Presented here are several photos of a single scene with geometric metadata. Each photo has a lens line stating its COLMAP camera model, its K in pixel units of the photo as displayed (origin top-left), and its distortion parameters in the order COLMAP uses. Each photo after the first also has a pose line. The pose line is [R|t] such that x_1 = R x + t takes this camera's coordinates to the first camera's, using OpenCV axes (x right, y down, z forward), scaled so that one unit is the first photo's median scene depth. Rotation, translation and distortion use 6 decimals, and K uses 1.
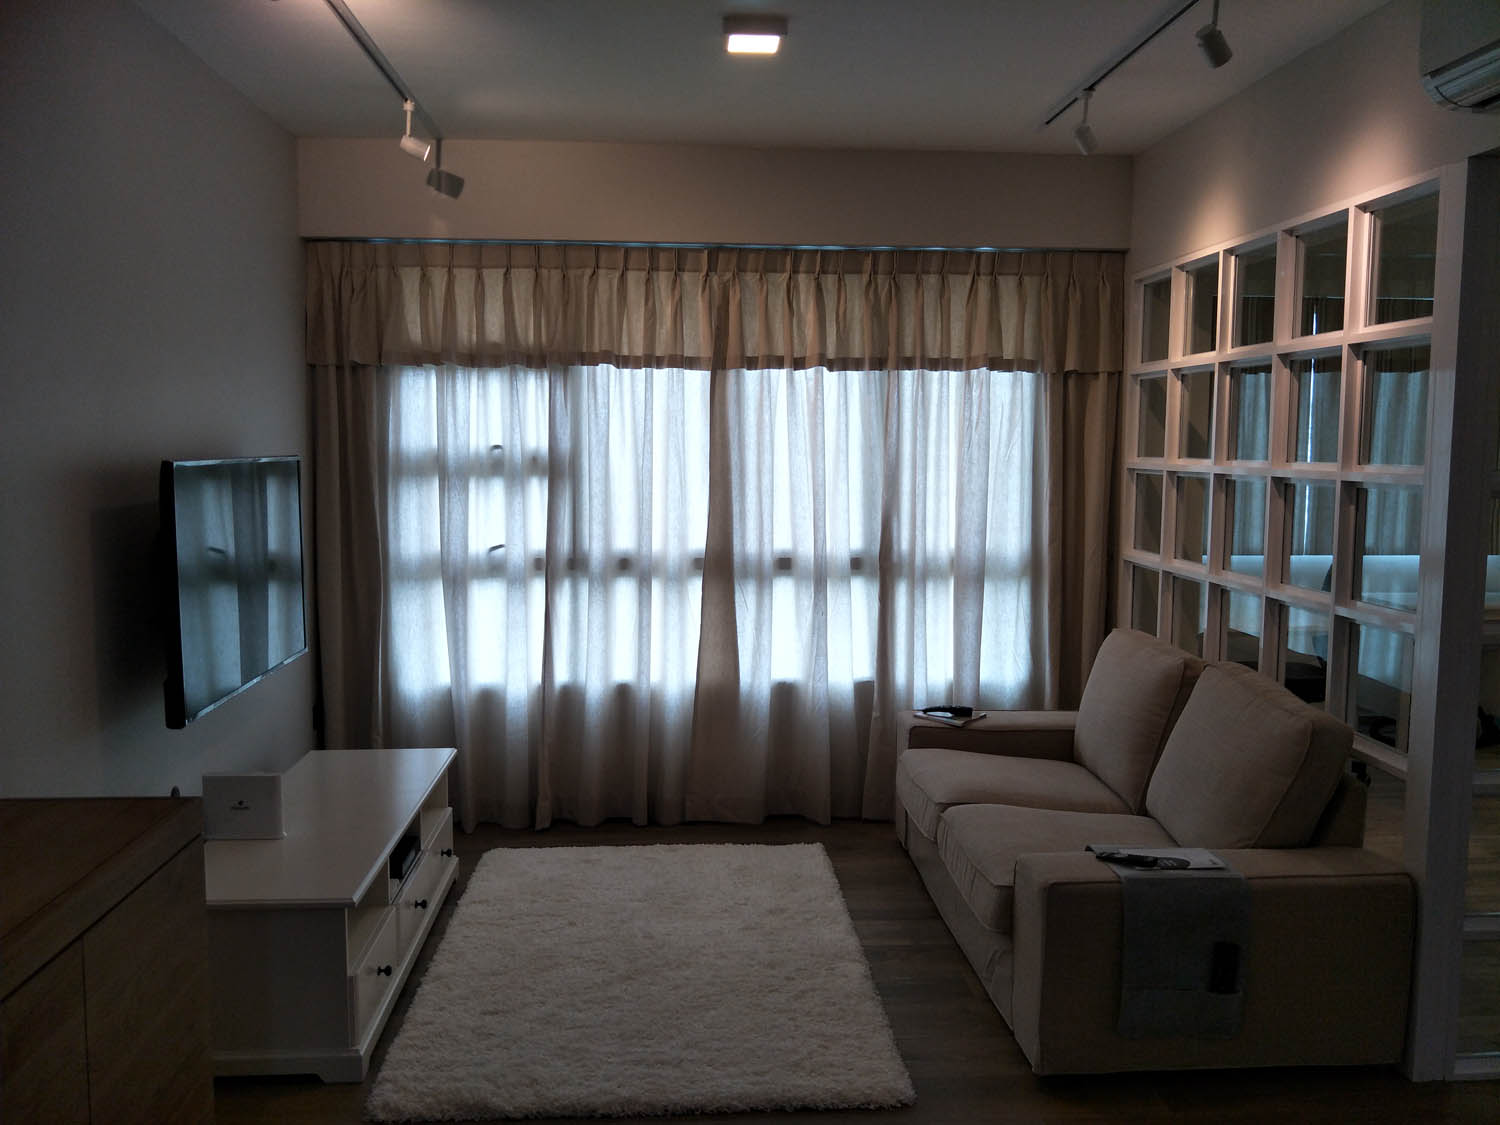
lens RADIAL K [[1242.0, 0, 750.0], [0, 1242.0, 562.5], [0, 0, 1]] dist [0.043055, -0.092344]
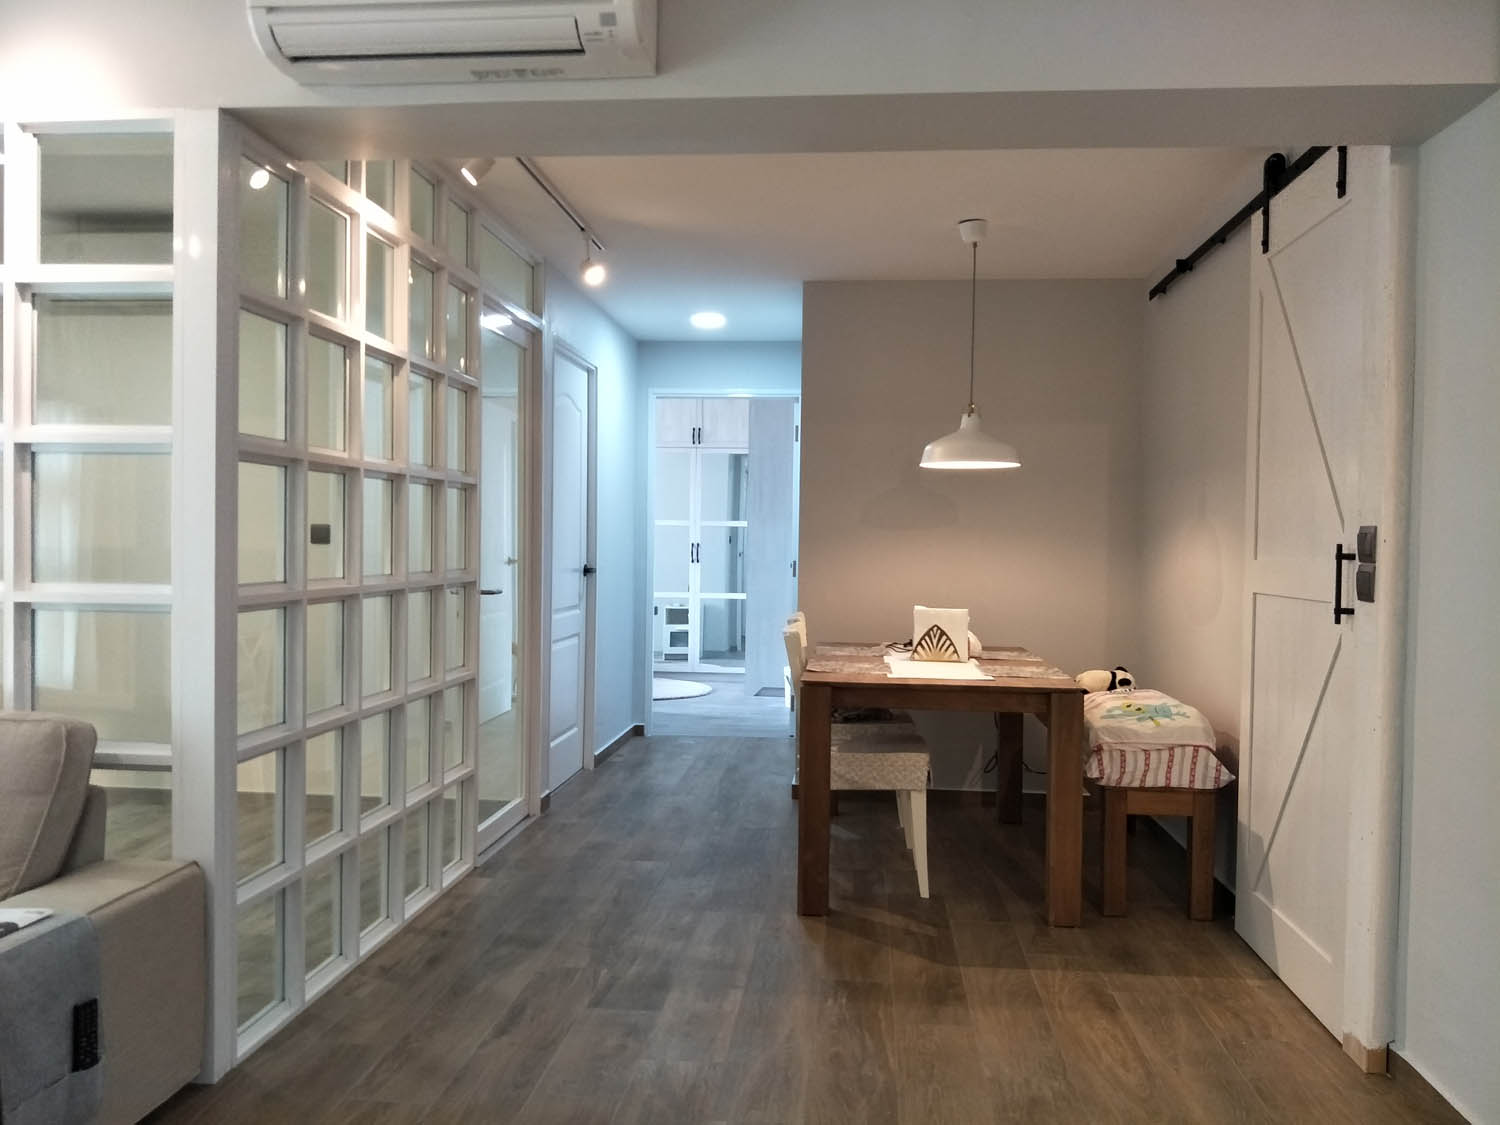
lens RADIAL K [[1242.0, 0, 750.0], [0, 1242.0, 562.5], [0, 0, 1]] dist [0.043055, -0.092344]
pose [[0.157152, -0.018067, 0.987409, -0.187007], [0.081985, 0.996620, 0.005187, 0.034006], [-0.984165, 0.080138, 0.158102, 0.255584]]
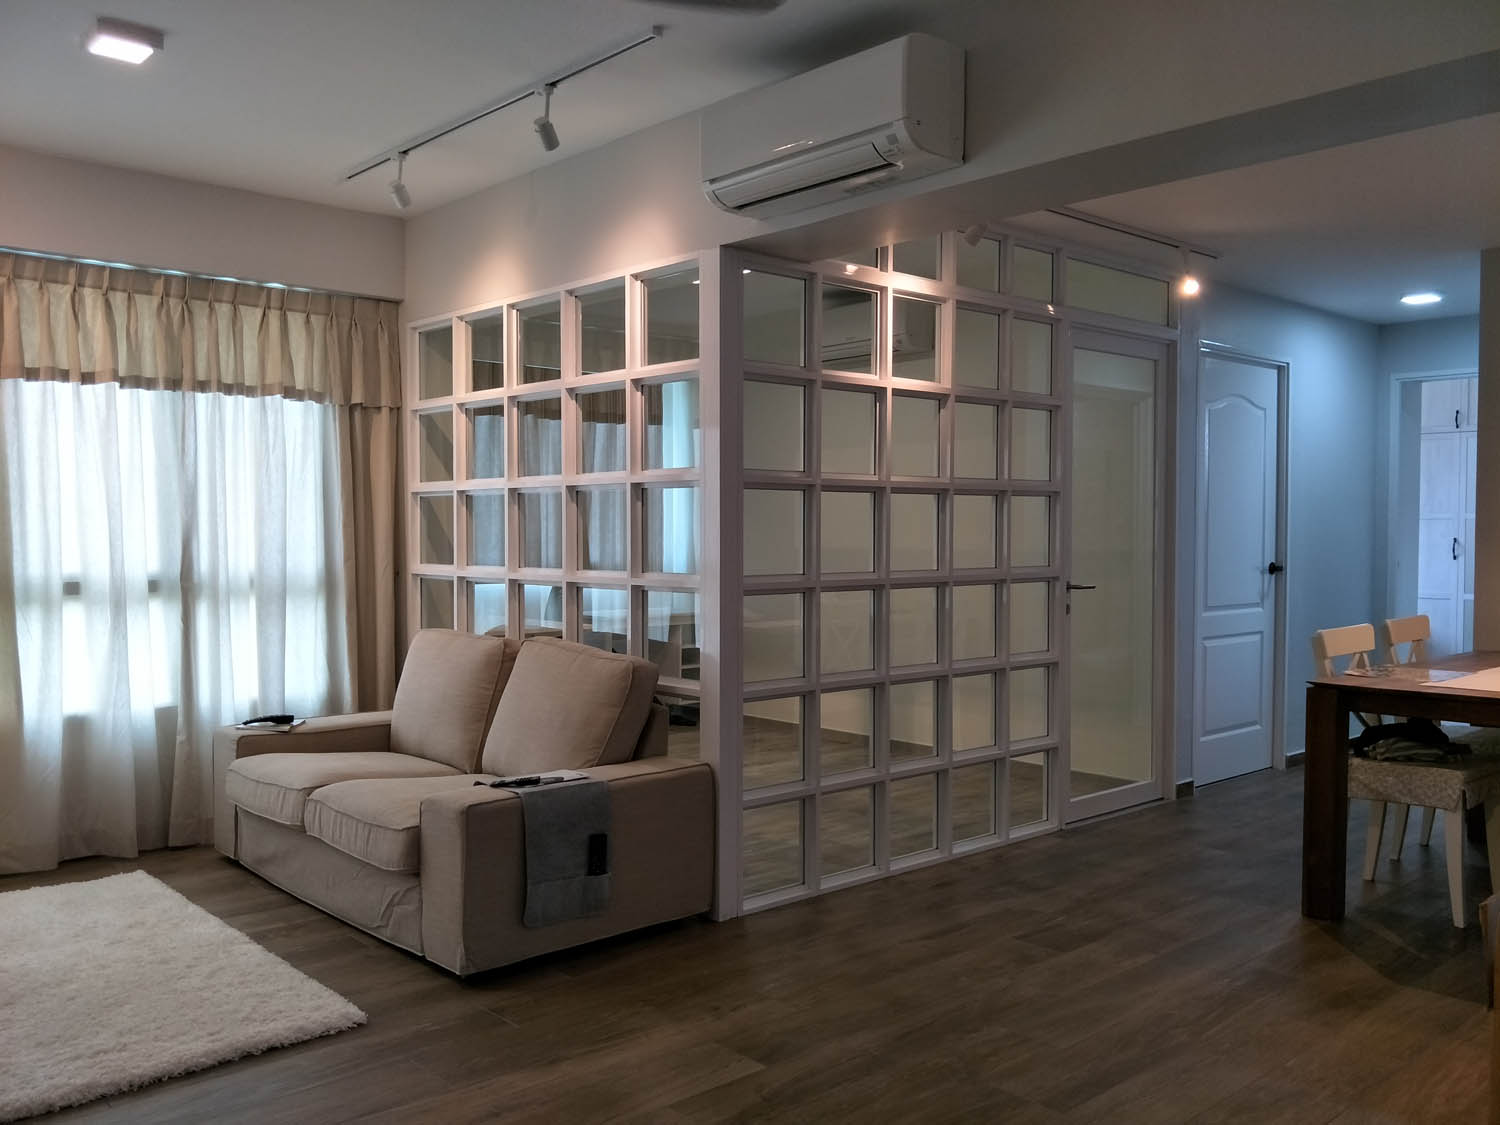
lens RADIAL K [[1231.7, 0, 746.2], [0, 1231.7, 569.0], [0, 0, 1]] dist [-0.001935, -0.069198]
pose [[0.778962, -0.020961, 0.626720, -0.159913], [0.059188, 0.997437, -0.040205, 0.055809], [-0.624271, 0.068412, 0.778207, -0.046467]]
